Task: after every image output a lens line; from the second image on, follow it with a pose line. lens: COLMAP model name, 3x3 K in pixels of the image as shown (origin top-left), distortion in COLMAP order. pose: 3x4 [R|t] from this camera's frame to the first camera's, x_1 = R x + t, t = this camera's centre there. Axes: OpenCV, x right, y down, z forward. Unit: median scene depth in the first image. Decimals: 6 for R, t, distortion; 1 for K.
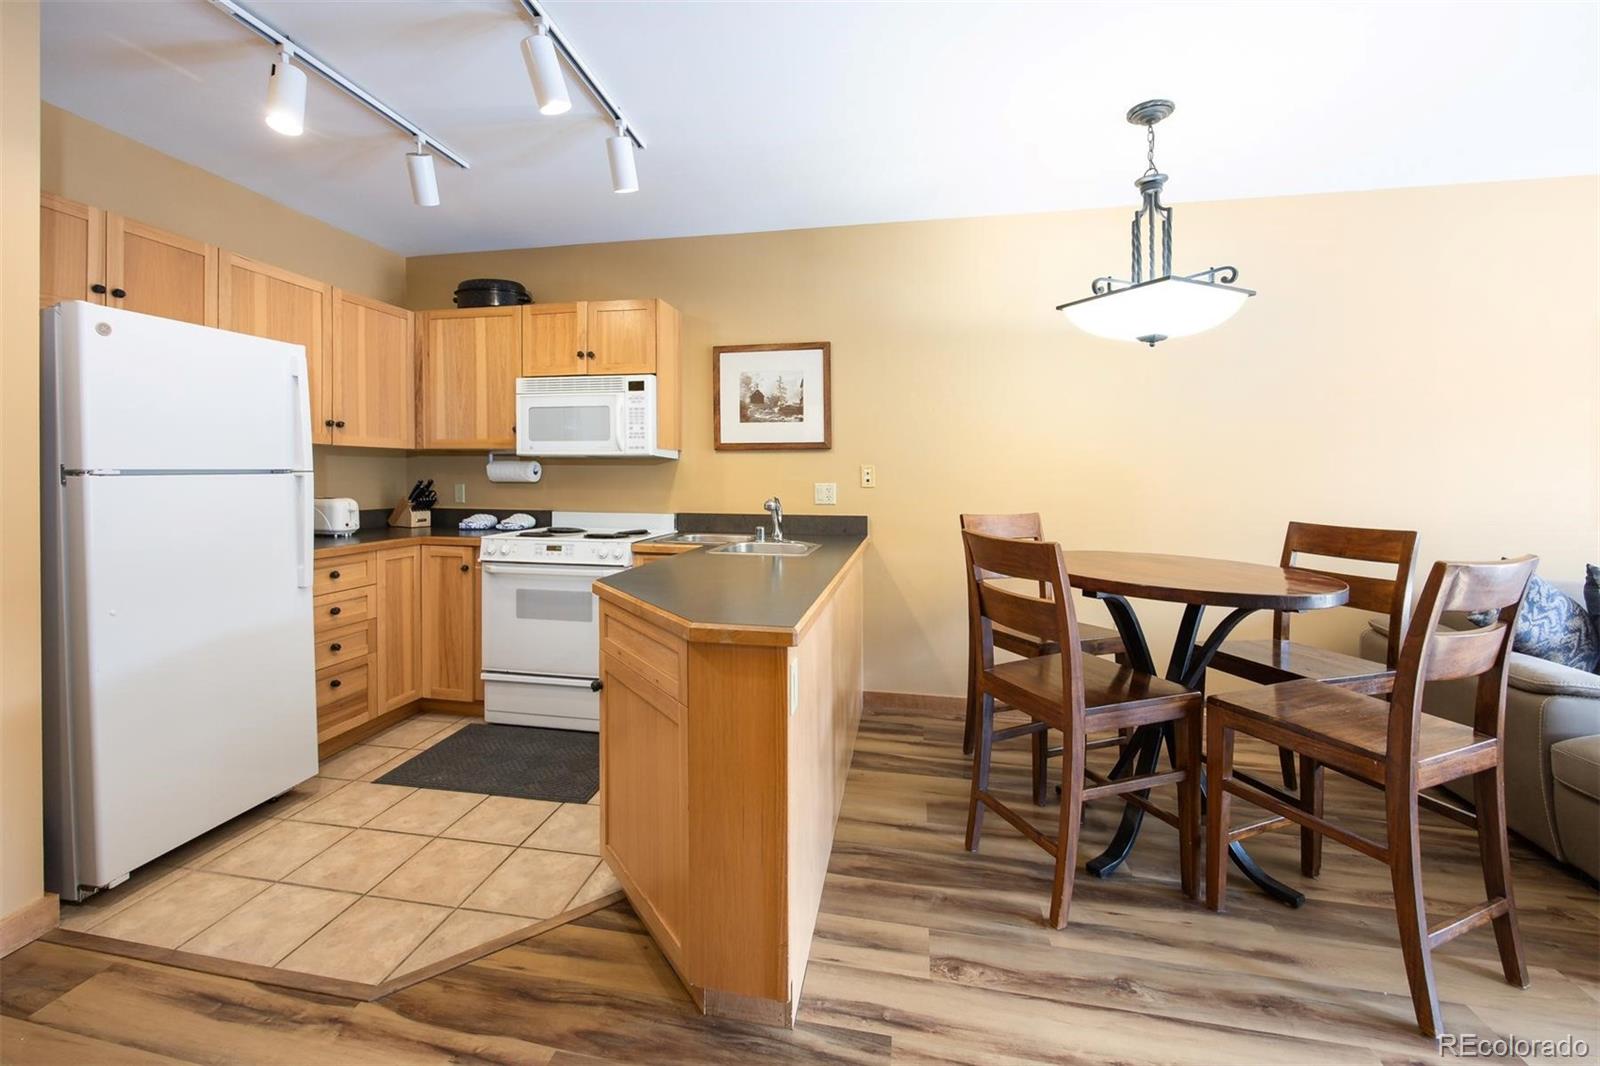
lens RADIAL K [[701.8, 0, 801.5], [0, 701.8, 495.4], [0, 0, 1]] dist [0.000699, 0.000037]
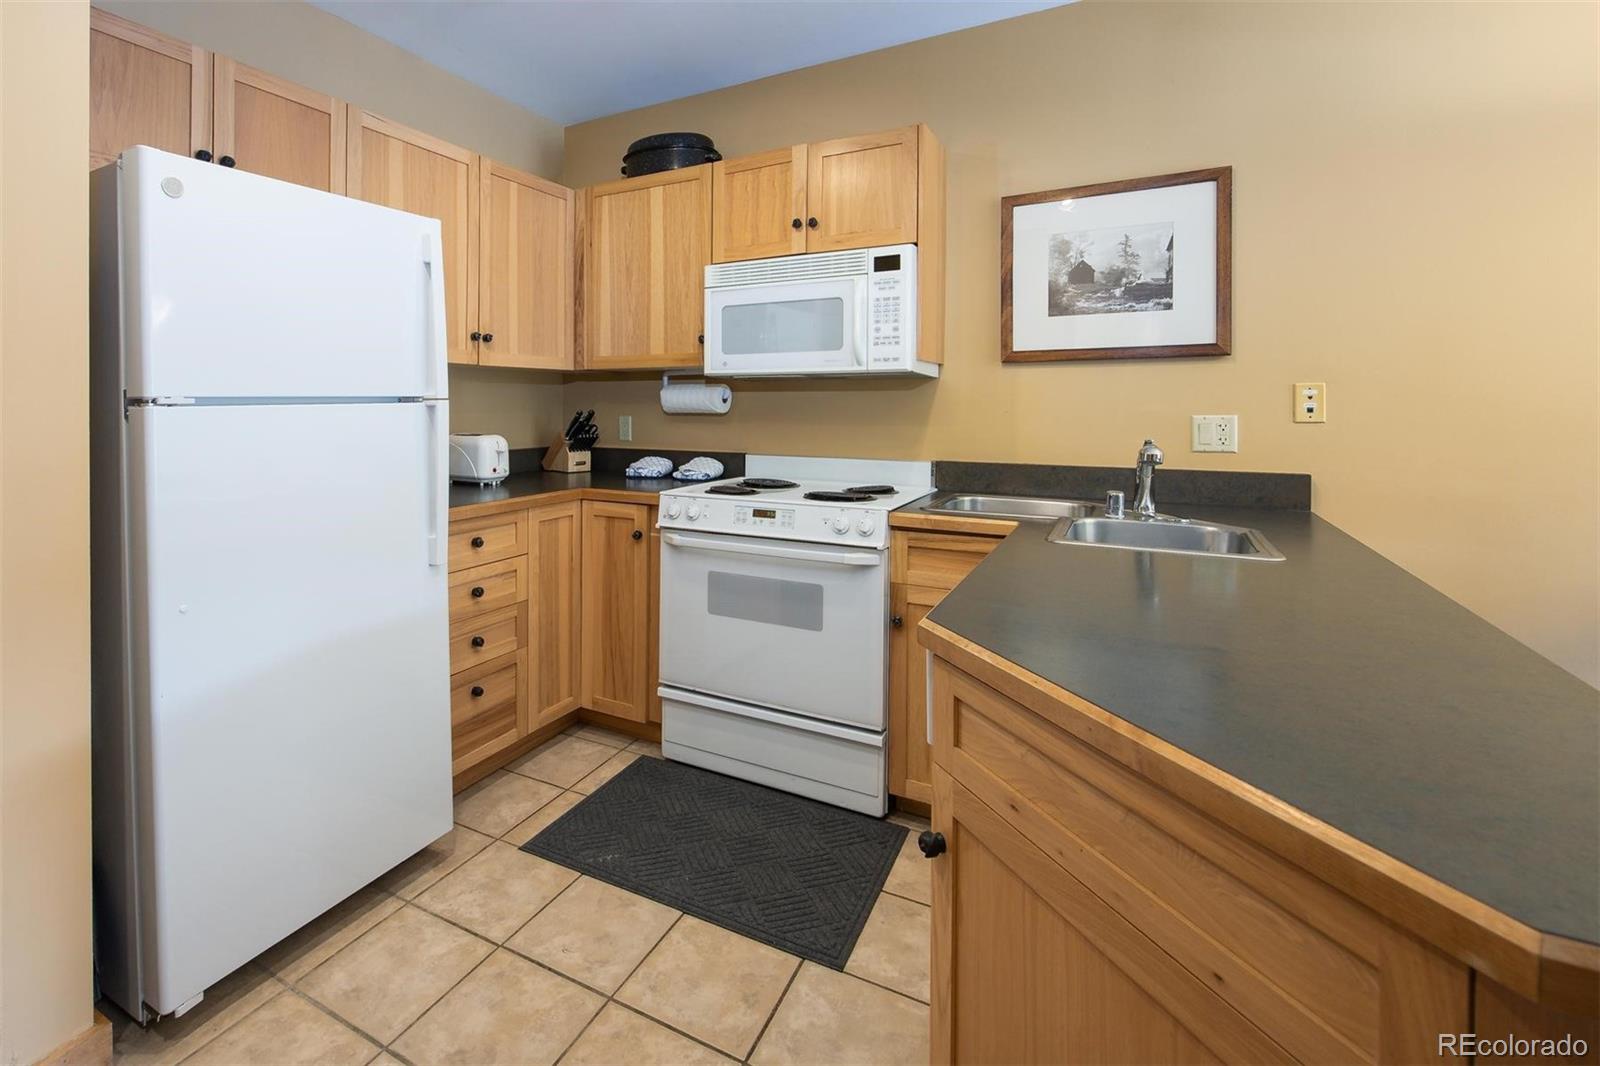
lens RADIAL K [[755.6, 0, 706.3], [0, 755.6, 412.5], [0, 0, 1]] dist [0.001300, 0.000377]
pose [[0.950783, -0.001590, -0.309852, -0.178198], [-0.003943, 0.999844, -0.017232, -0.007335], [0.309831, 0.017606, 0.950628, 0.296121]]
